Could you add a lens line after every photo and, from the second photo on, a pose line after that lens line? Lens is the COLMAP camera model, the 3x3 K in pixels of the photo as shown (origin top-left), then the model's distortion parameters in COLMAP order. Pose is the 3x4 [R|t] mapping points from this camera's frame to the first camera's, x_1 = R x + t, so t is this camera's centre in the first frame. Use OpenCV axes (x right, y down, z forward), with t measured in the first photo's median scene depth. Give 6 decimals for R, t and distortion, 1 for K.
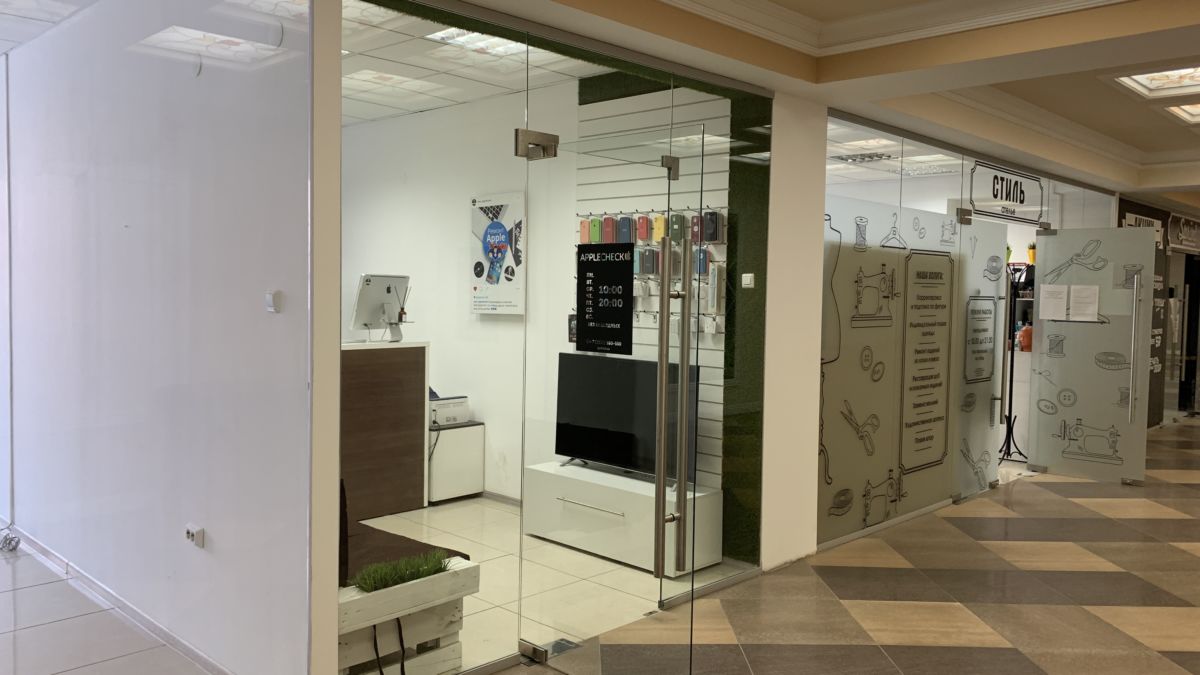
lens RADIAL K [[958.7, 0, 600.0], [0, 958.7, 337.5], [0, 0, 1]] dist [0.164748, -0.288349]
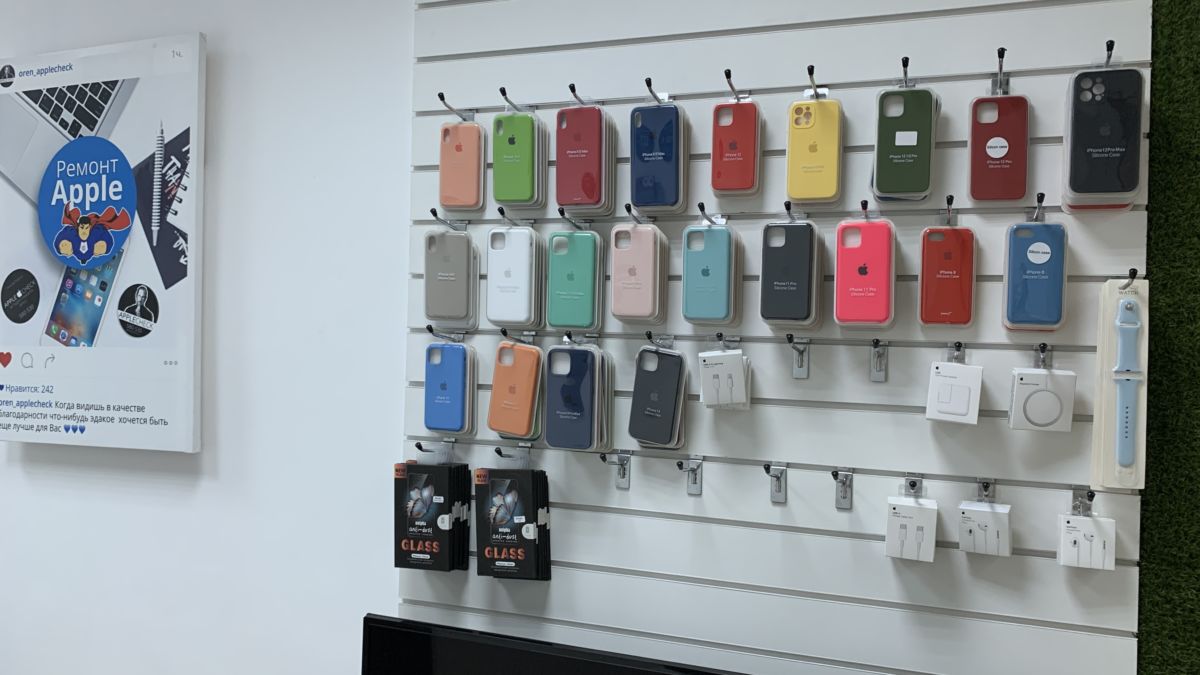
lens RADIAL K [[958.7, 0, 600.0], [0, 958.7, 337.5], [0, 0, 1]] dist [0.164748, -0.288349]
pose [[0.922191, 0.006452, 0.386682, -0.079668], [0.010674, 0.999055, -0.042124, -0.044151], [-0.386588, 0.042973, 0.921251, 0.668173]]
